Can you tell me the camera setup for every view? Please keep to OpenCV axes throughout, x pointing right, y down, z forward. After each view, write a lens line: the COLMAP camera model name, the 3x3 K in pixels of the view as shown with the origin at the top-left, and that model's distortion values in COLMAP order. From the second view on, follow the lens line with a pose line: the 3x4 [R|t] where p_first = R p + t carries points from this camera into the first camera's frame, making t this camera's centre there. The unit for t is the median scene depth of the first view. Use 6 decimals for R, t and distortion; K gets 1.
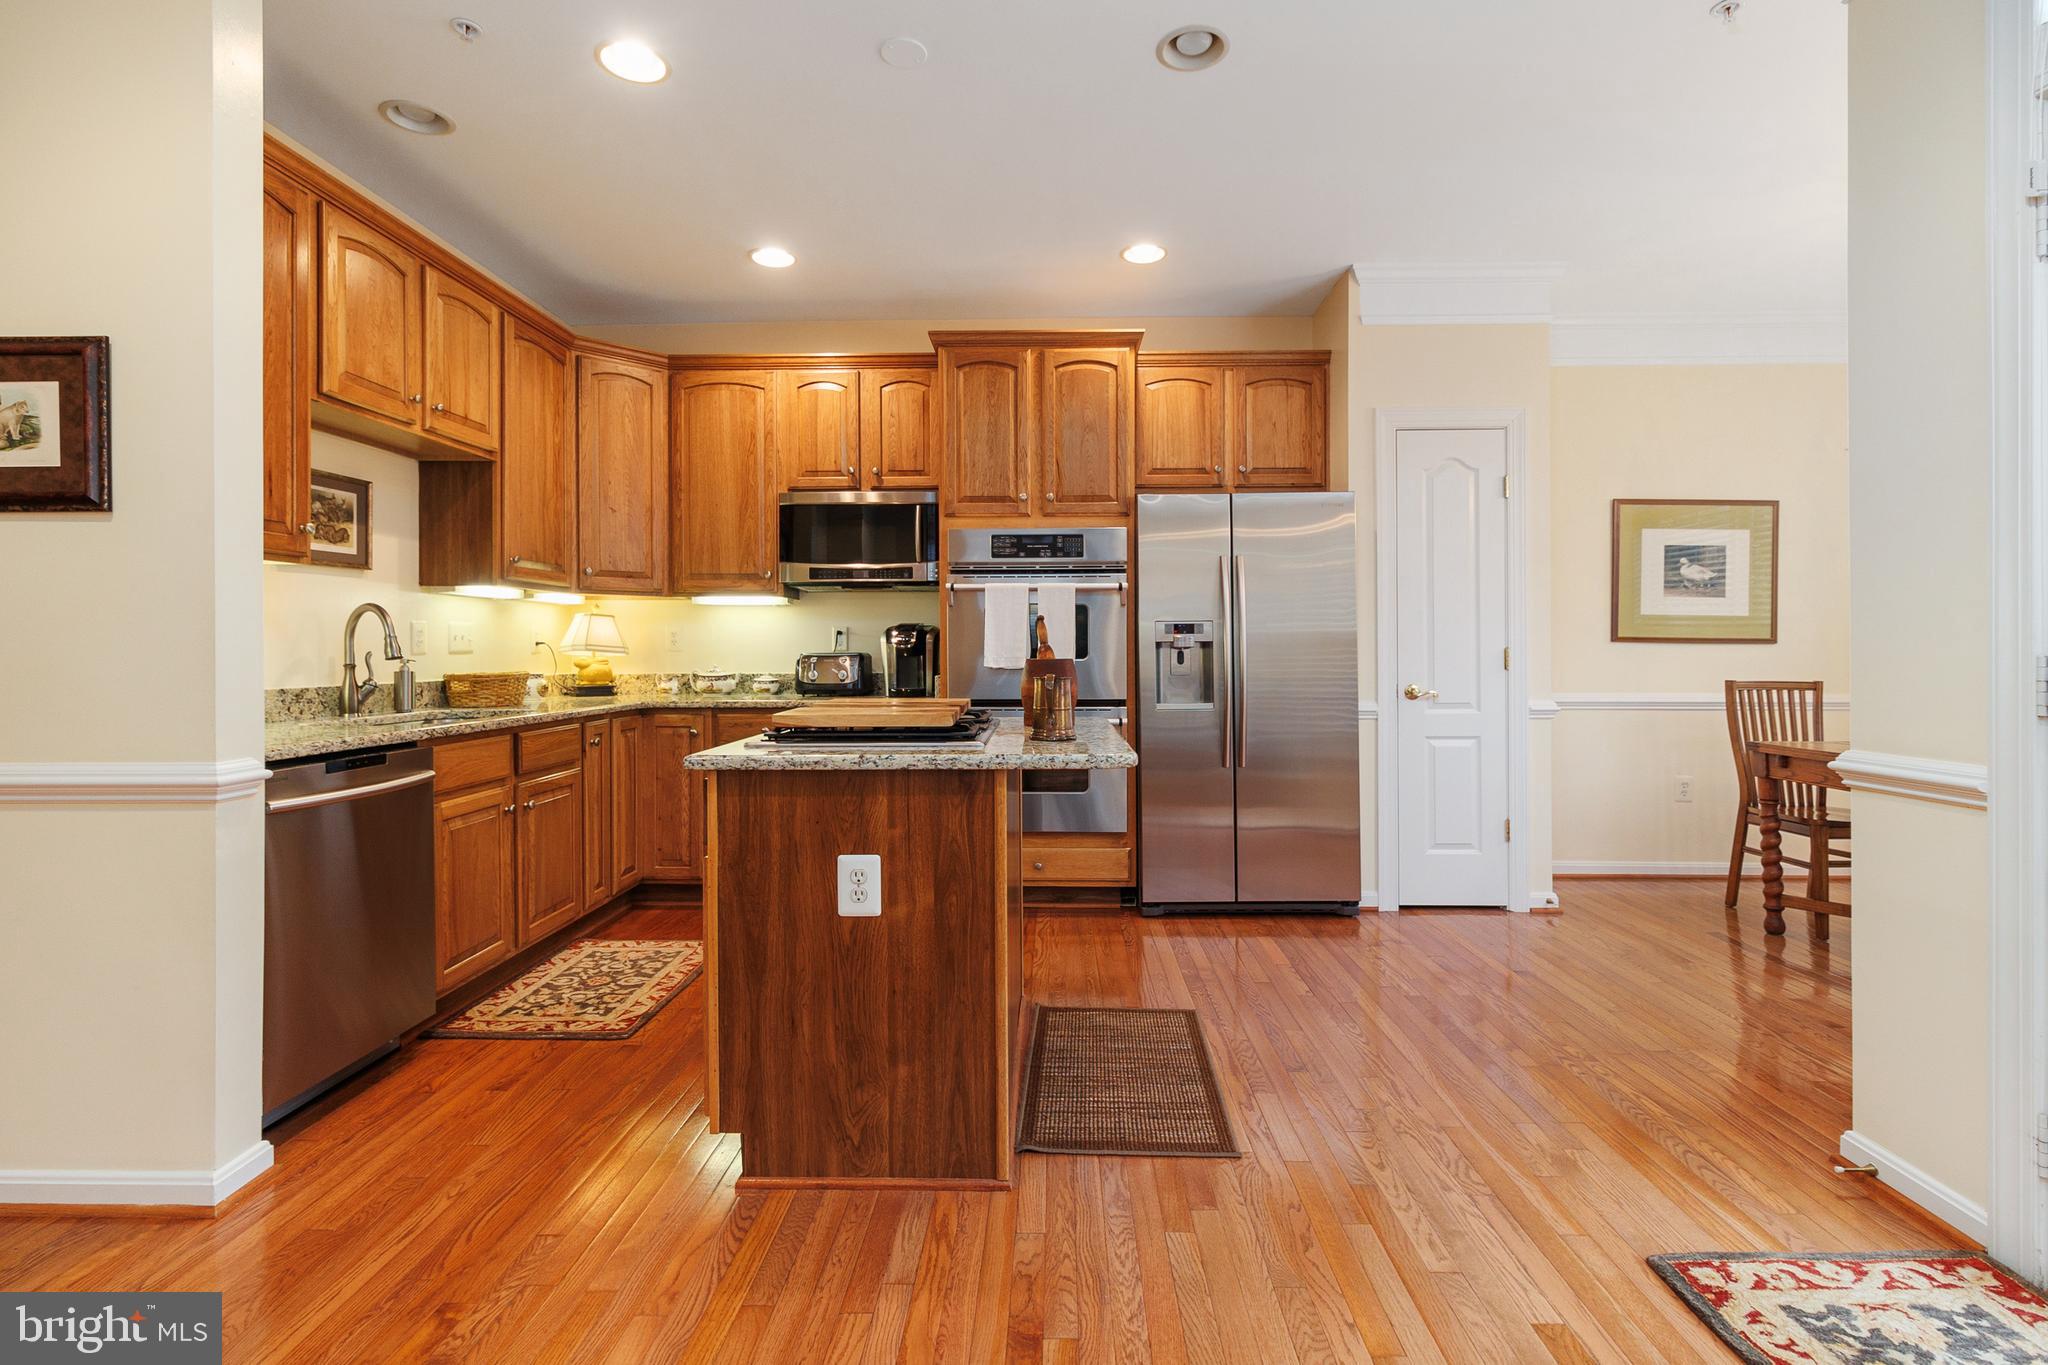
lens RADIAL K [[968.6, 0, 1043.1], [0, 968.6, 651.3], [0, 0, 1]] dist [-0.000485, 0.000493]
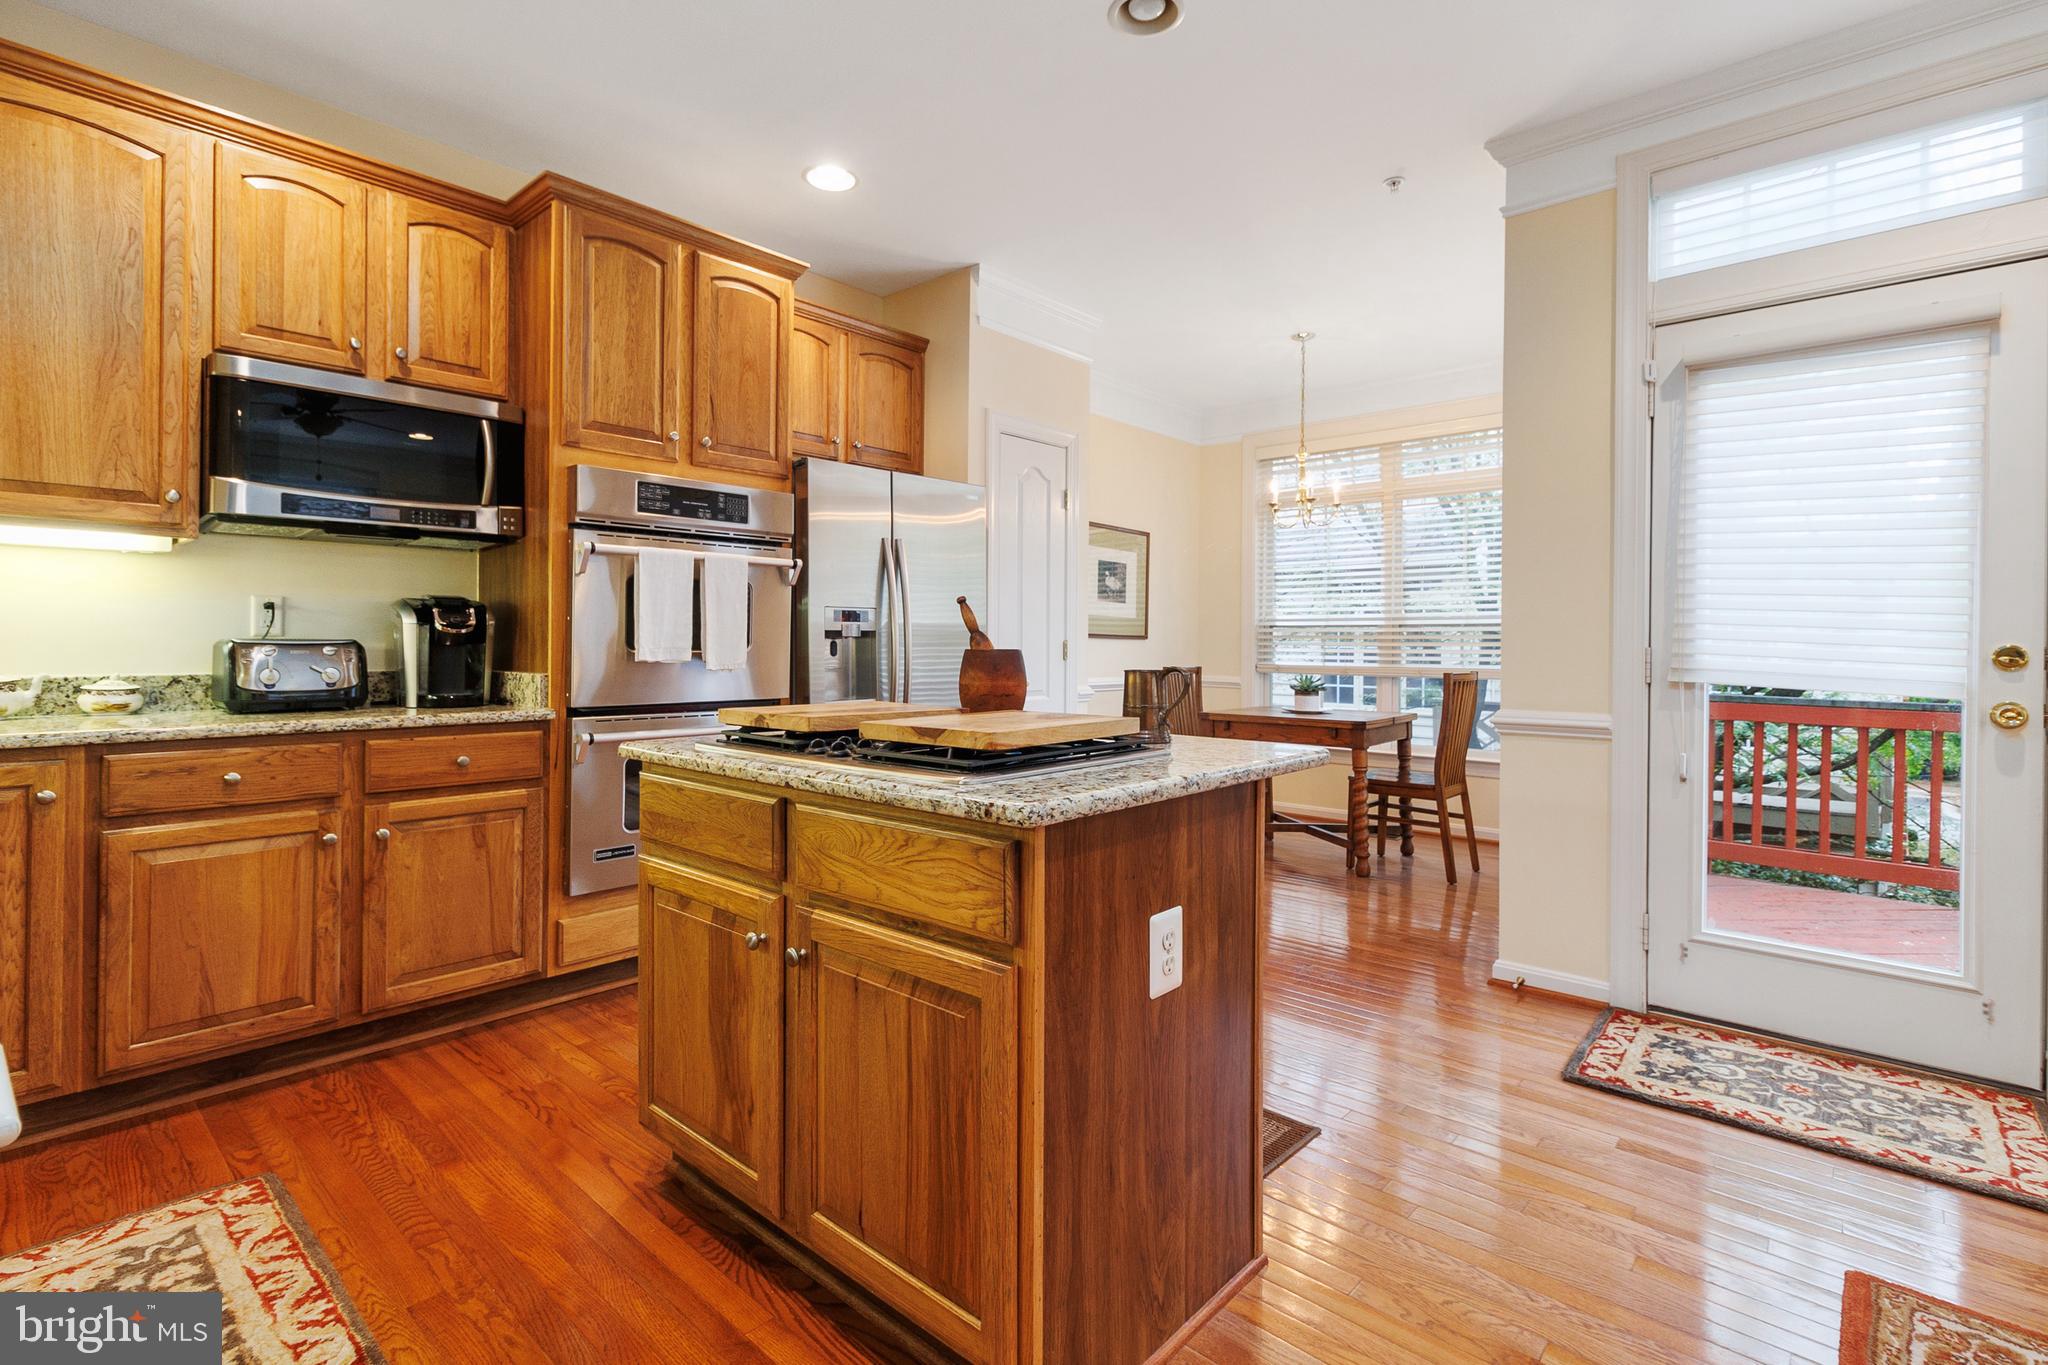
lens RADIAL K [[968.6, 0, 1001.0], [0, 968.6, 643.7], [0, 0, 1]] dist [-0.000485, 0.000493]
pose [[0.651928, 0.006345, 0.758254, -0.426876], [-0.005862, 0.999977, -0.003328, 0.004070], [-0.758258, -0.002275, 0.651950, 0.310519]]
